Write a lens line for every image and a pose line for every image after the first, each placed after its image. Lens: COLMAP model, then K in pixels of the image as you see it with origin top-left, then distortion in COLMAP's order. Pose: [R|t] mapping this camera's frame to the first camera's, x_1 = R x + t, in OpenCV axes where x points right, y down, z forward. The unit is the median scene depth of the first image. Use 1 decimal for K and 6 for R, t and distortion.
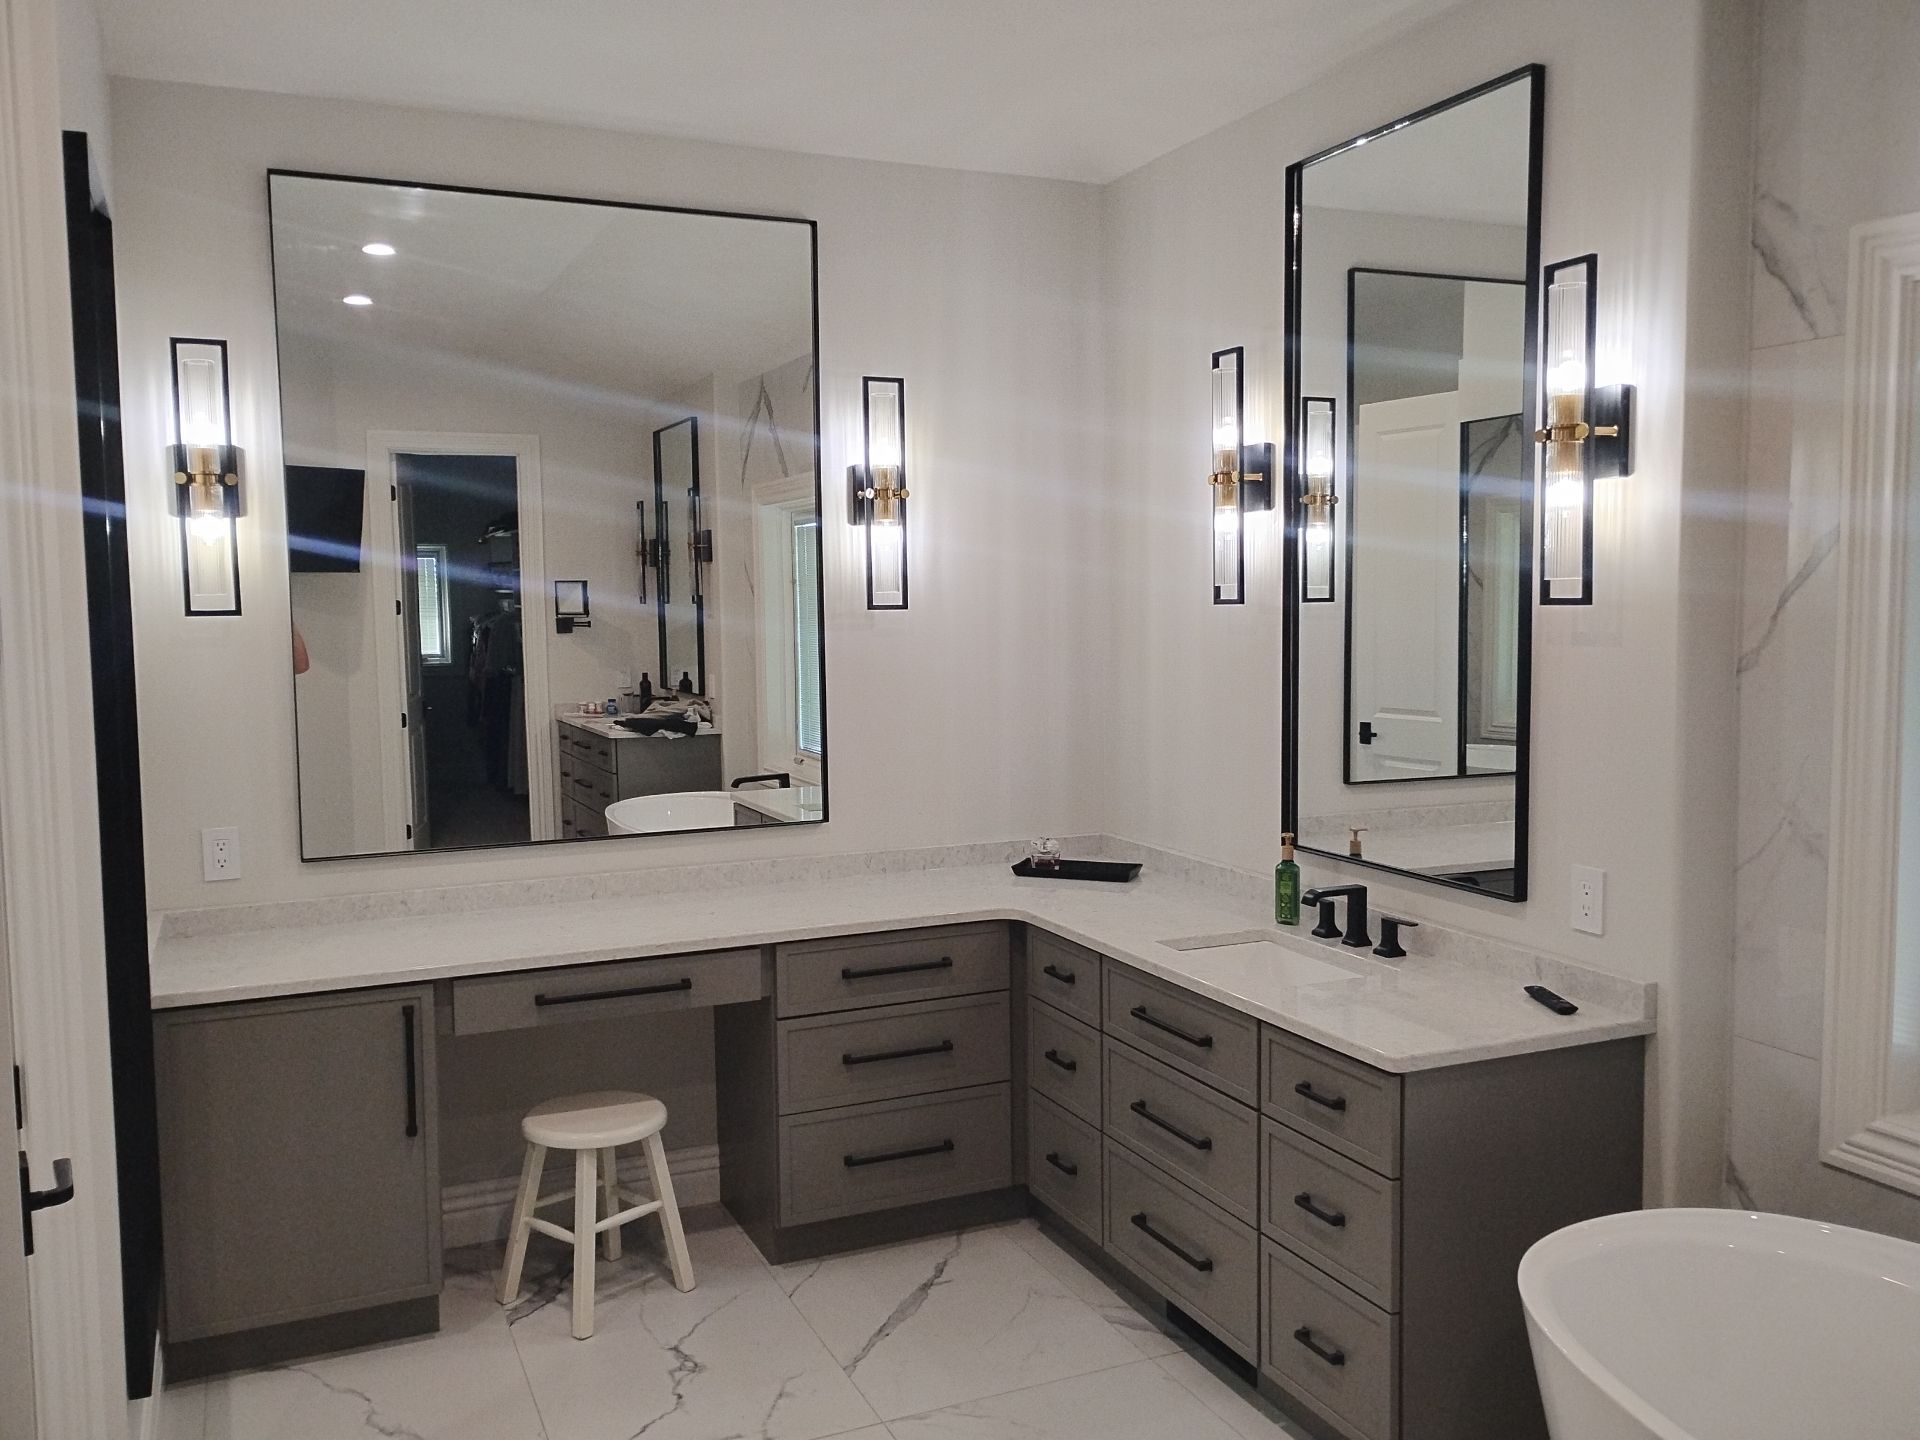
lens RADIAL K [[1593.3, 0, 967.3], [0, 1593.3, 722.9], [0, 0, 1]] dist [0.062853, -0.053437]
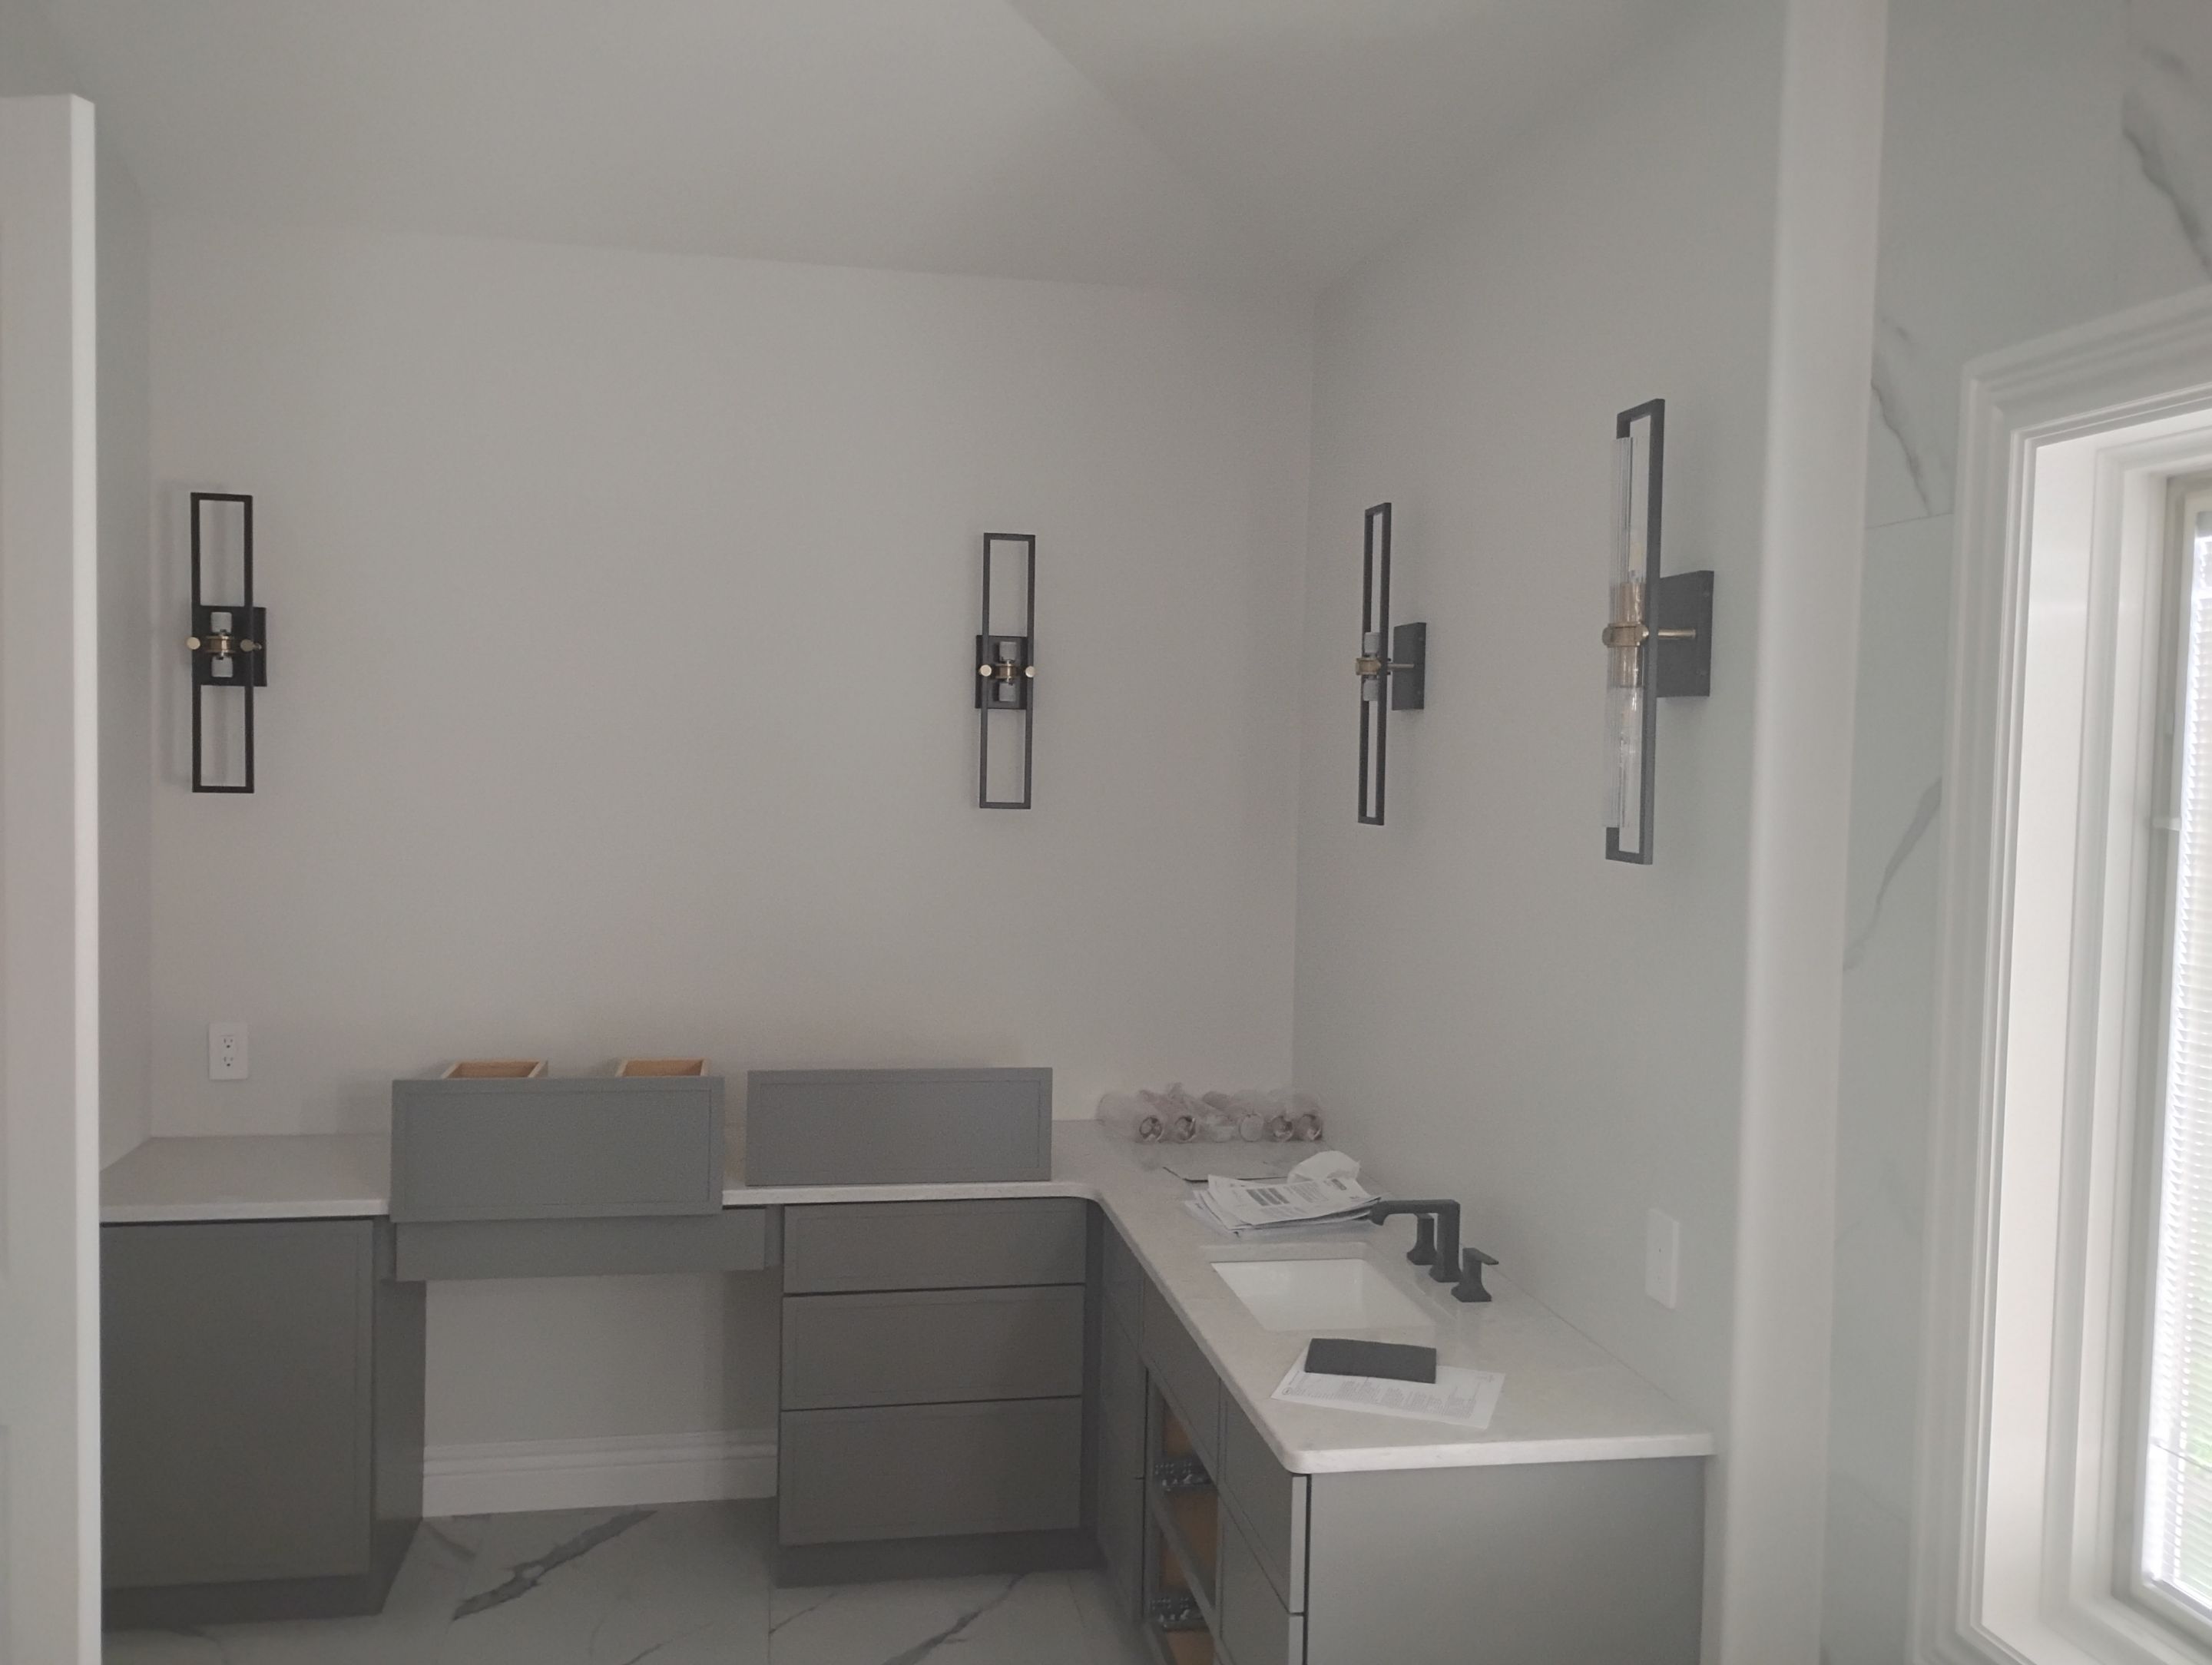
lens RADIAL K [[1845.4, 0, 1106.6], [0, 1845.4, 838.3], [0, 0, 1]] dist [0.062081, 0.000042]
pose [[0.970704, 0.045757, -0.235880, 0.277920], [-0.053455, 0.998223, -0.026339, -0.039703], [0.234255, 0.038176, 0.971425, 0.082731]]
